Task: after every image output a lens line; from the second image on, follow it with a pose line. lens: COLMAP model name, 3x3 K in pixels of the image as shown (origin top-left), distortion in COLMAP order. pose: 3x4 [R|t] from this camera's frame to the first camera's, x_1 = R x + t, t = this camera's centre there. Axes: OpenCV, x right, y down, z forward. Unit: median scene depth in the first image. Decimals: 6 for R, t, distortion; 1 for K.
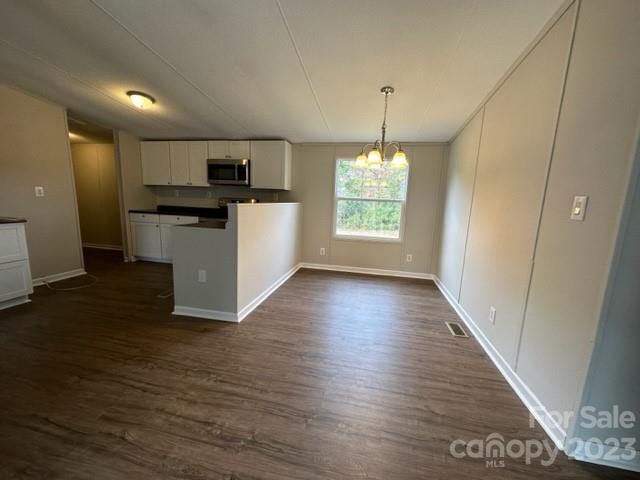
lens RADIAL K [[253.6, 0, 320.0], [0, 253.6, 240.0], [0, 0, 1]] dist [-0.001245, -0.000085]
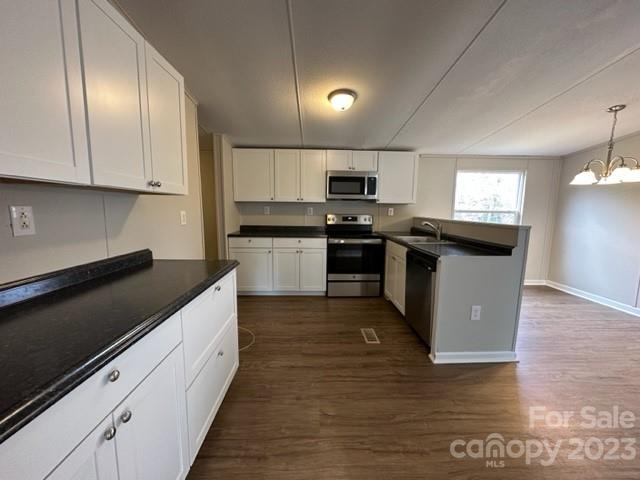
lens RADIAL K [[255.5, 0, 320.1], [0, 255.5, 237.2], [0, 0, 1]] dist [-0.000069, 0.000017]
pose [[0.972435, -0.055116, 0.226565, -0.817898], [0.063215, 0.997589, -0.028644, -0.083627], [-0.224440, 0.042177, 0.973575, 0.198024]]
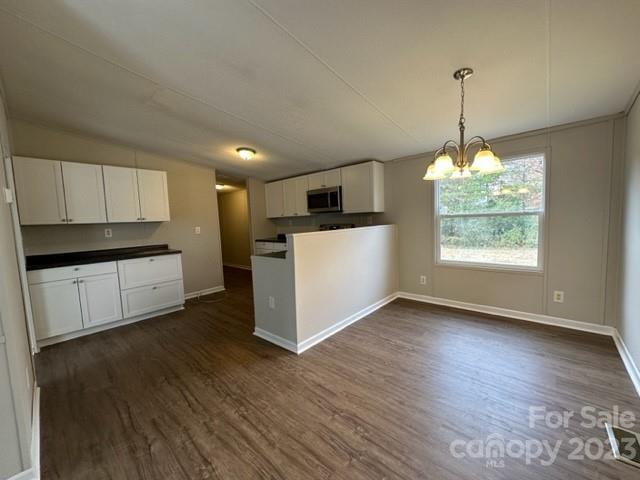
lens RADIAL K [[253.6, 0, 320.0], [0, 253.6, 240.0], [0, 0, 1]] dist [-0.001245, -0.000085]
pose [[0.859103, -0.035237, -0.510588, 0.188865], [-0.004065, 0.997126, -0.075654, -0.028767], [0.511787, 0.067070, 0.856491, 0.122403]]
